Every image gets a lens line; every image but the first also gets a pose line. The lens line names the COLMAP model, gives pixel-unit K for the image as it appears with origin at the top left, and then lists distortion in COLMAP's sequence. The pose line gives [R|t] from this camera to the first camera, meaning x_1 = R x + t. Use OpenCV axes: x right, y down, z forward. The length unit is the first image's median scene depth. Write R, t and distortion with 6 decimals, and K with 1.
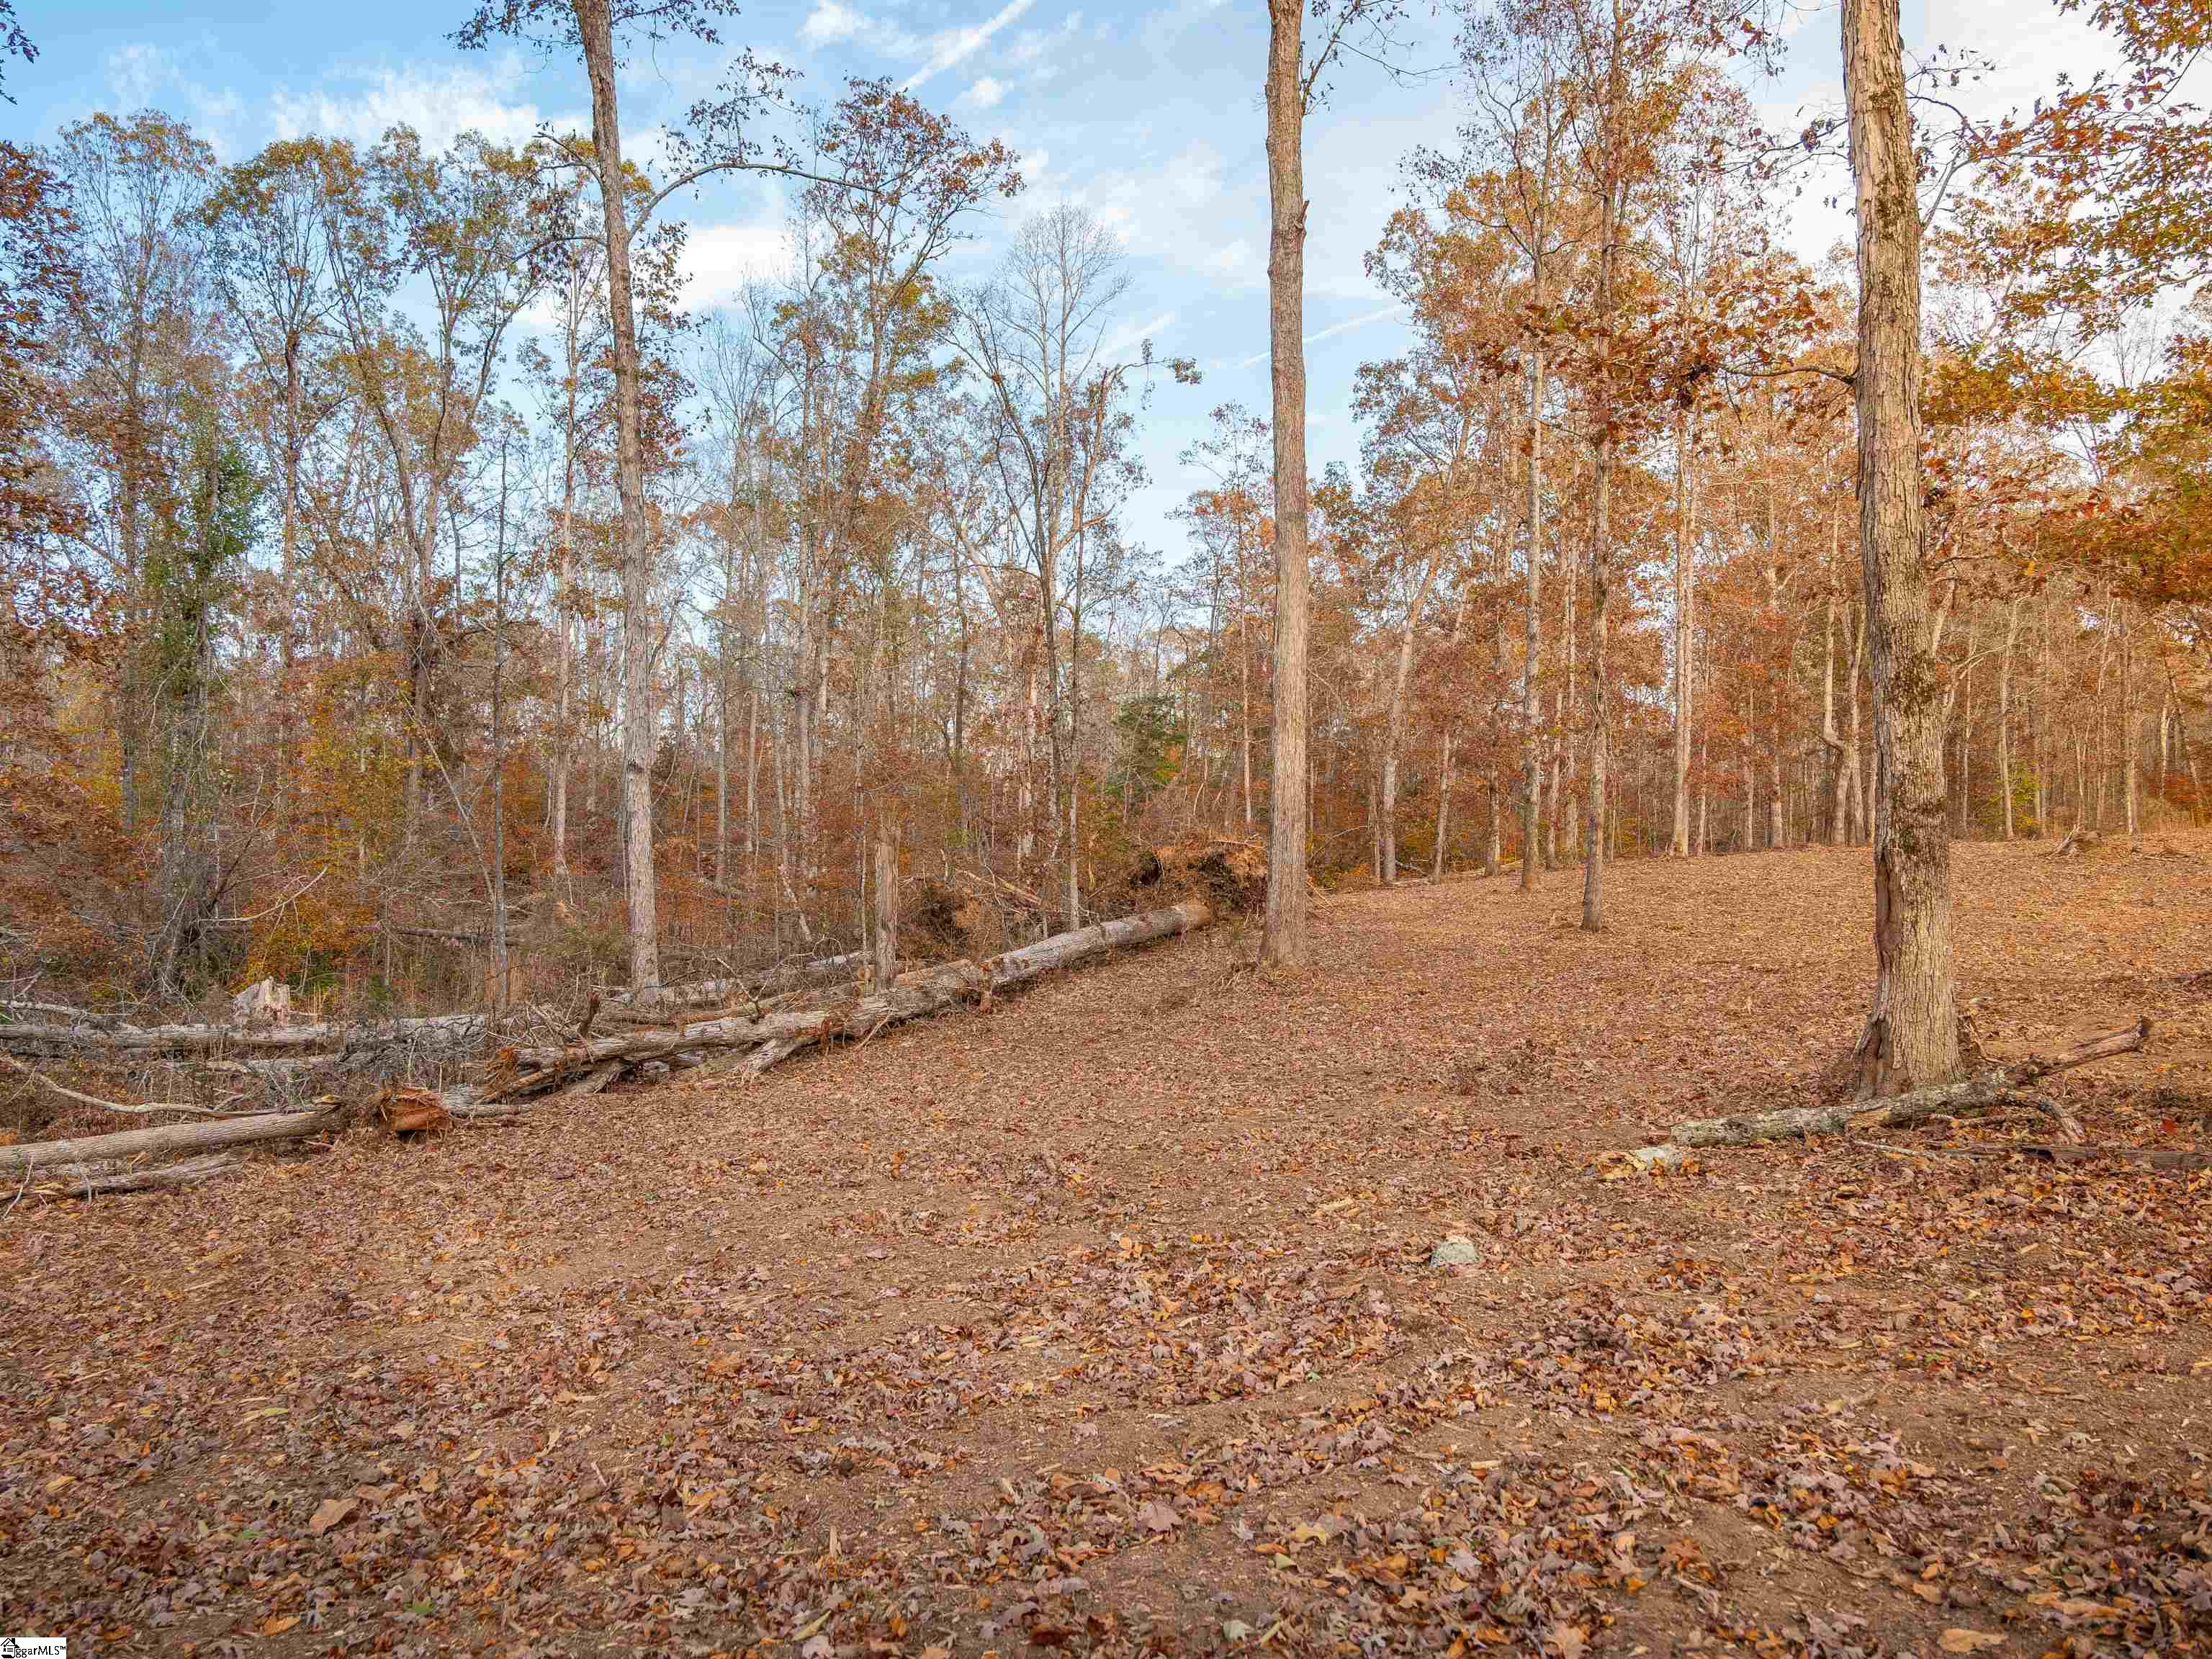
lens RADIAL K [[1621.8, 0, 1109.0], [0, 1621.8, 839.7], [0, 0, 1]] dist [-0.000968, -0.004017]
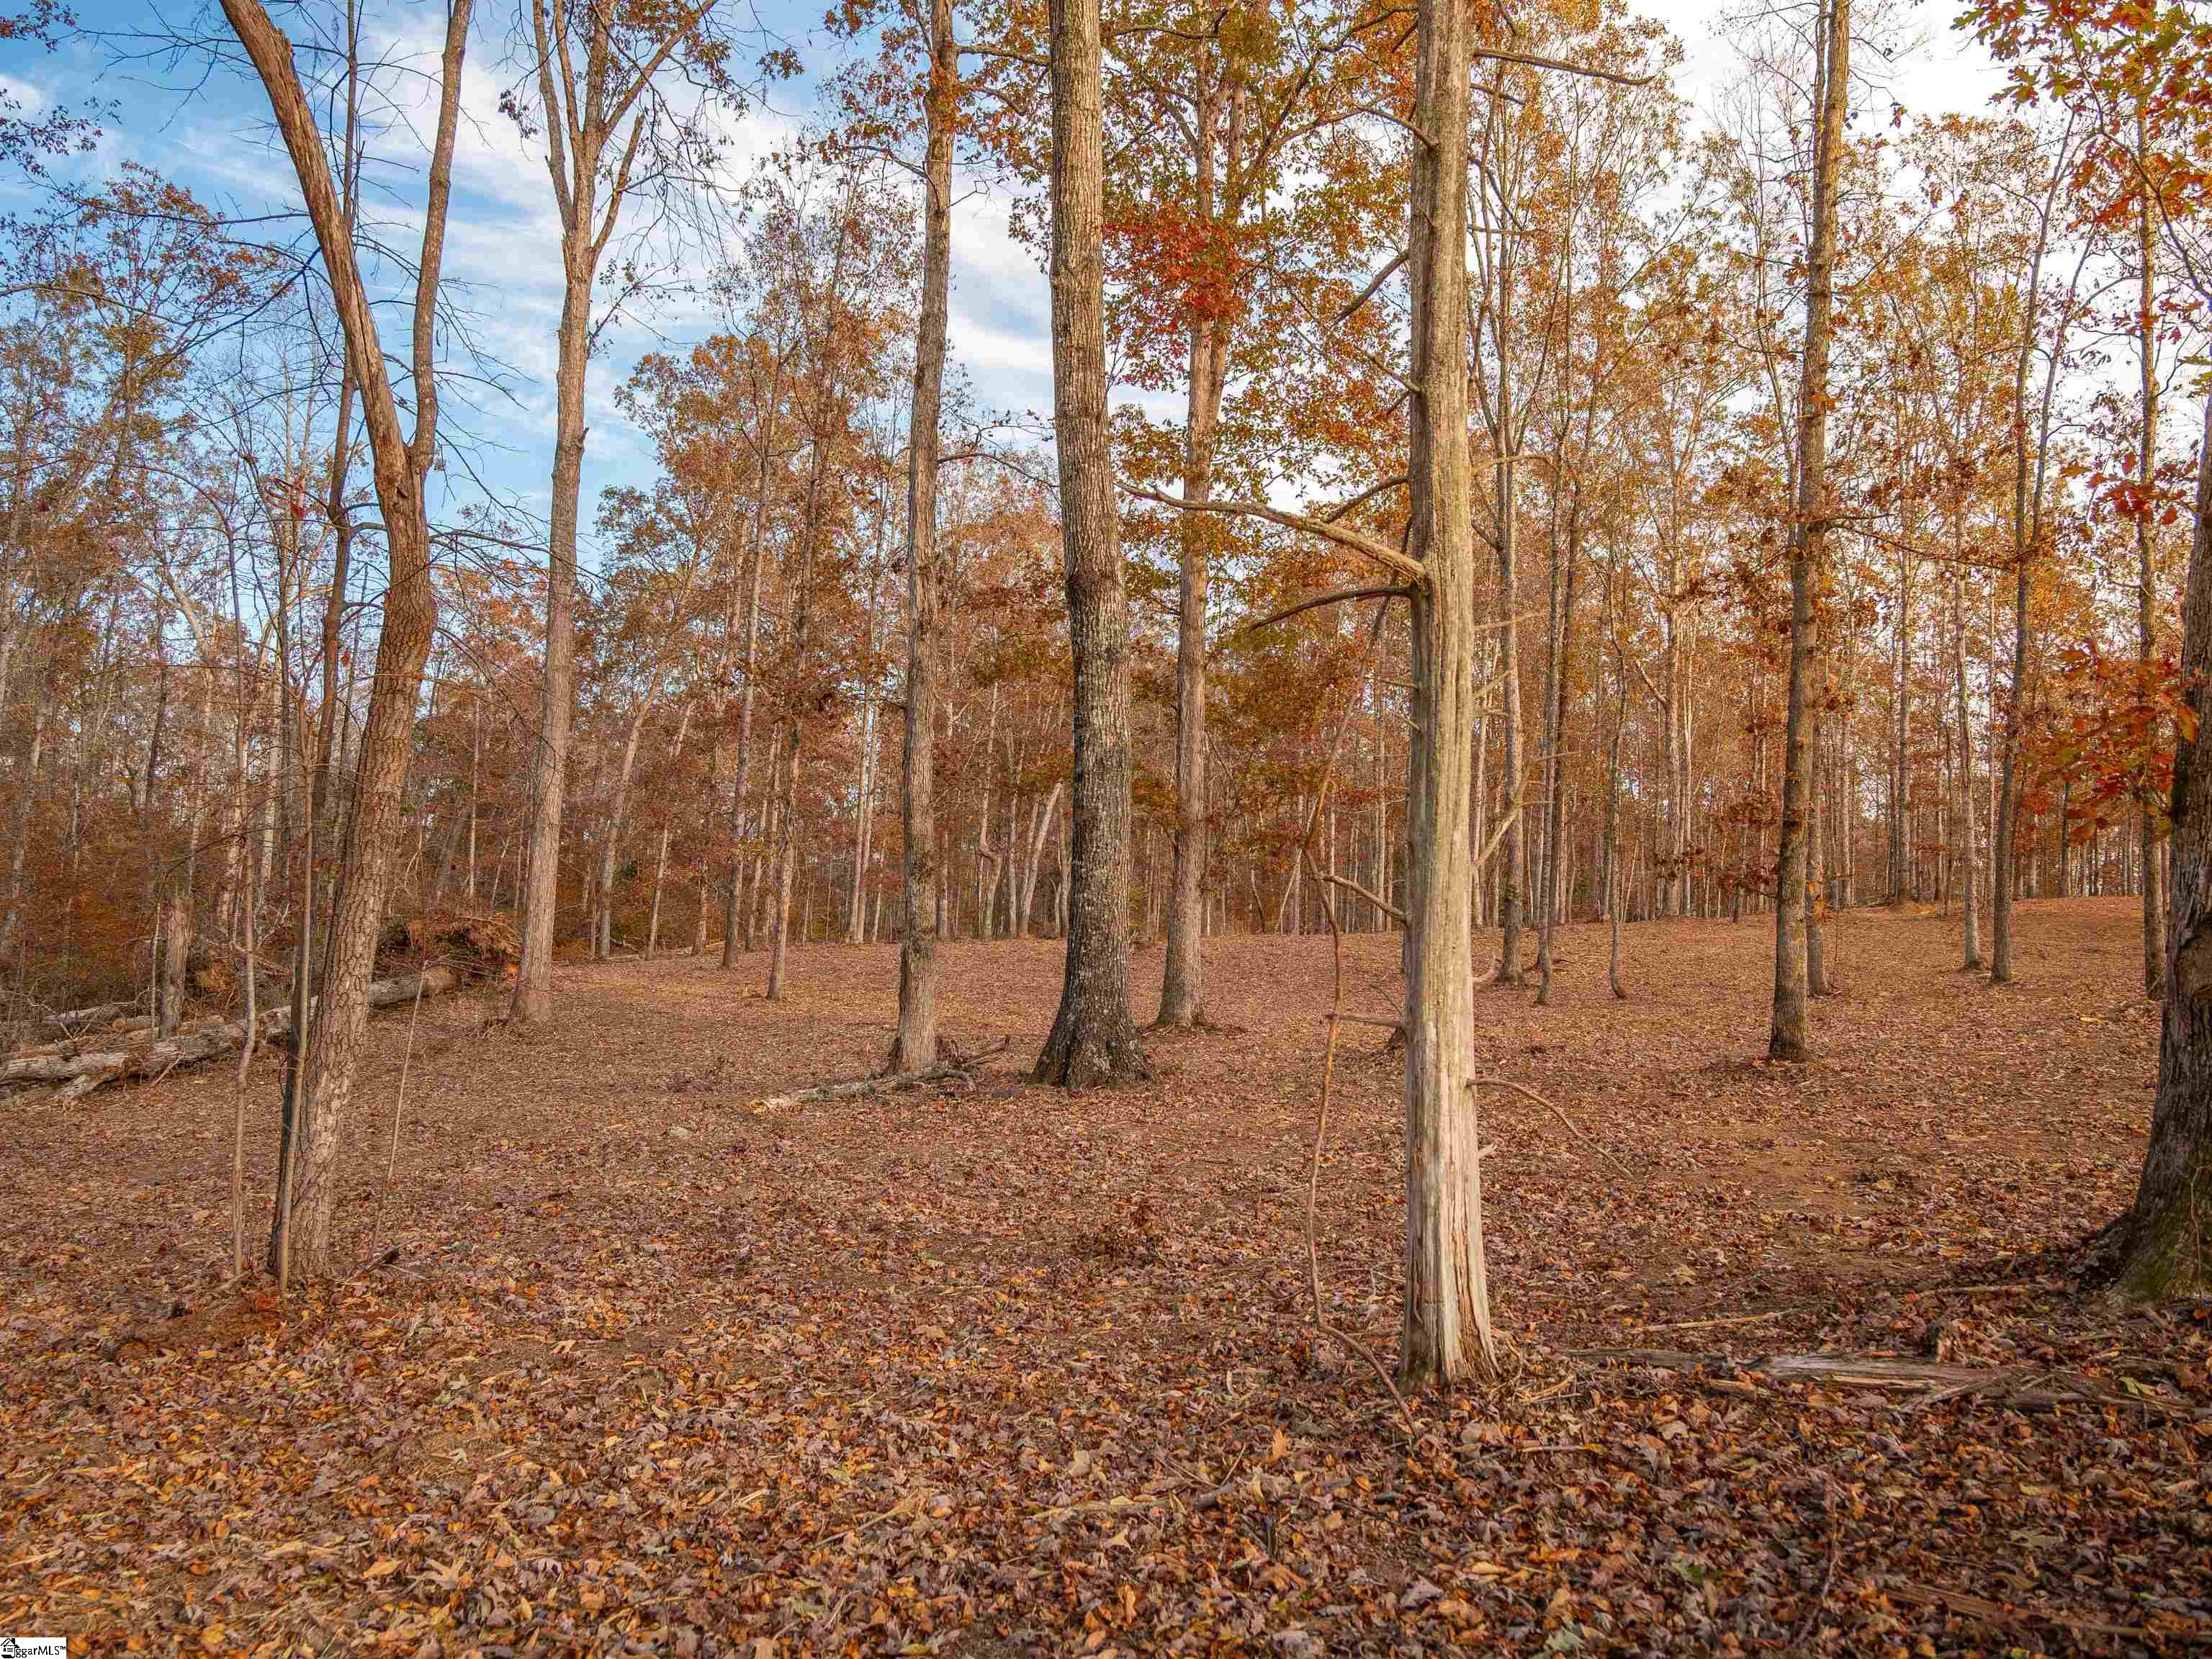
lens RADIAL K [[1621.8, 0, 1106.0], [0, 1621.8, 834.1], [0, 0, 1]] dist [-0.000968, -0.004017]
pose [[0.886841, 0.066409, 0.457278, -0.038594], [-0.042983, 0.997184, -0.061455, -0.004455], [-0.460071, 0.034846, 0.887198, -0.155922]]
